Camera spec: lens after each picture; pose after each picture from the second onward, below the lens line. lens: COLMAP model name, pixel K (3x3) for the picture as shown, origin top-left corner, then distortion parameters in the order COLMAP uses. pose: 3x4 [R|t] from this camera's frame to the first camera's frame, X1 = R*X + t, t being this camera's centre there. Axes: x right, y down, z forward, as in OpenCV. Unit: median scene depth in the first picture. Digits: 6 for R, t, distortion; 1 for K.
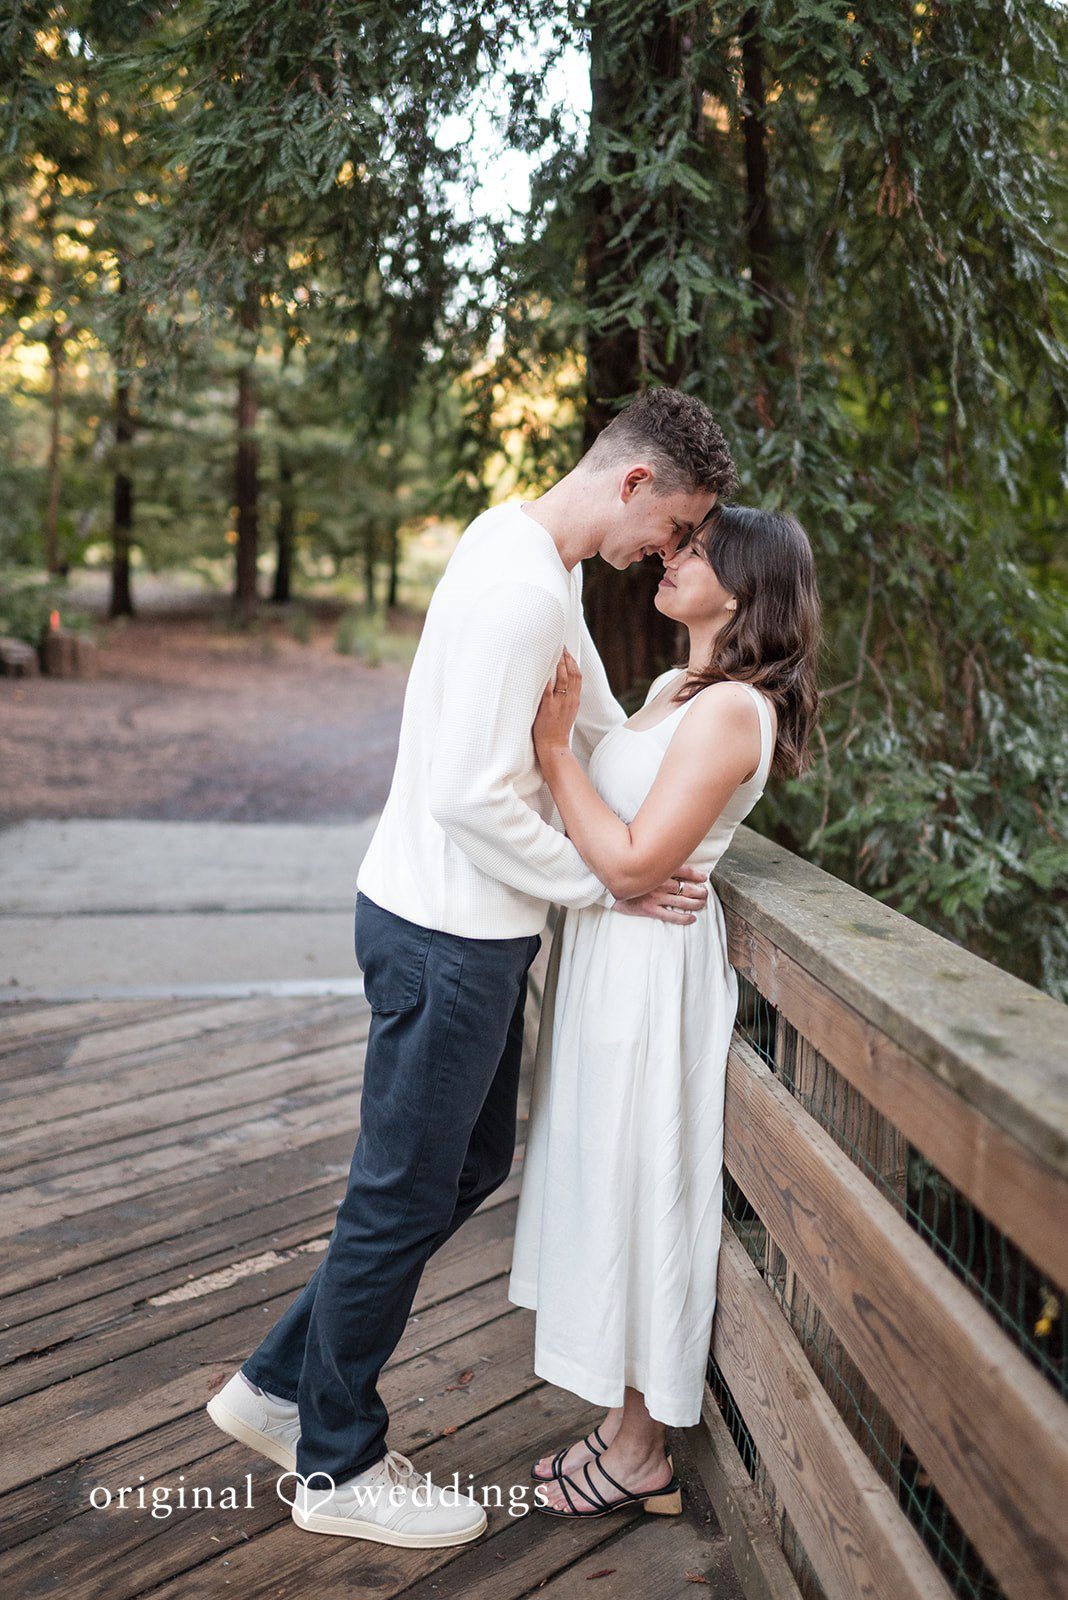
lens RADIAL K [[1776.8, 0, 533.6], [0, 1776.8, 788.7], [0, 0, 1]] dist [0.000910, 0.010254]
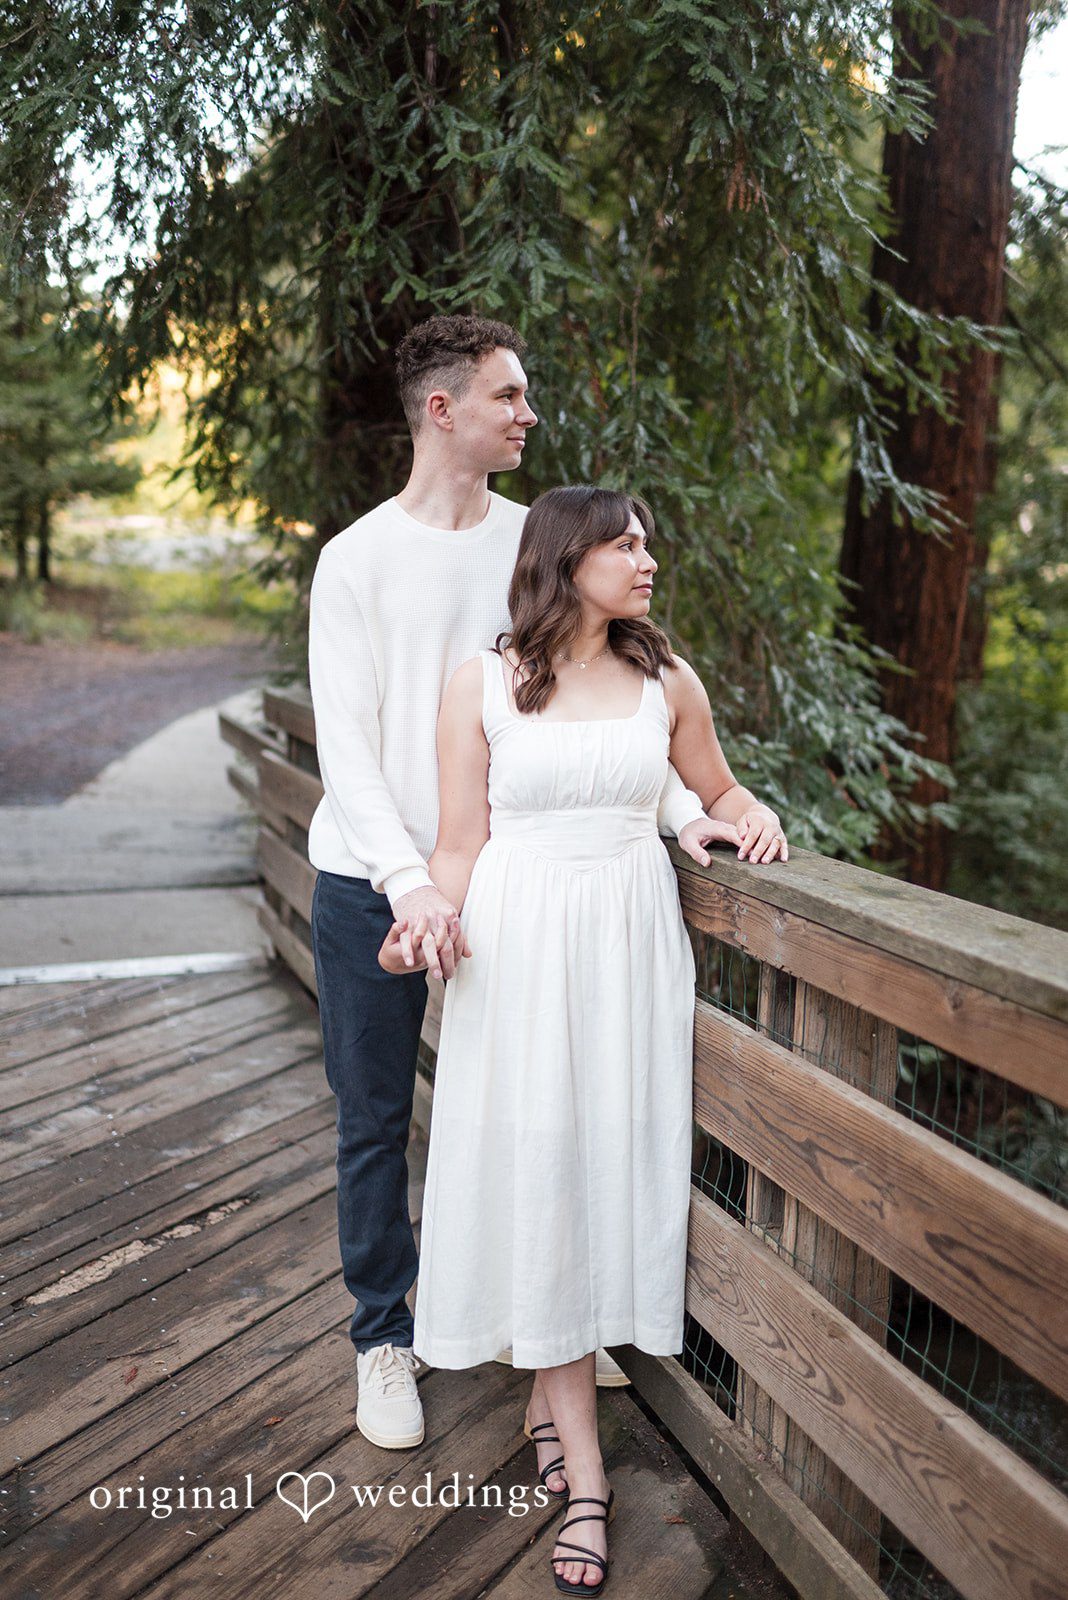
lens RADIAL K [[1740.6, 0, 534.0], [0, 1740.6, 800.0], [0, 0, 1]] dist [0.002445, 0.000072]
pose [[0.976310, -0.018895, 0.215552, -0.136946], [0.014358, 0.999642, 0.022594, -0.000818], [-0.215902, -0.018964, 0.976231, 0.020507]]
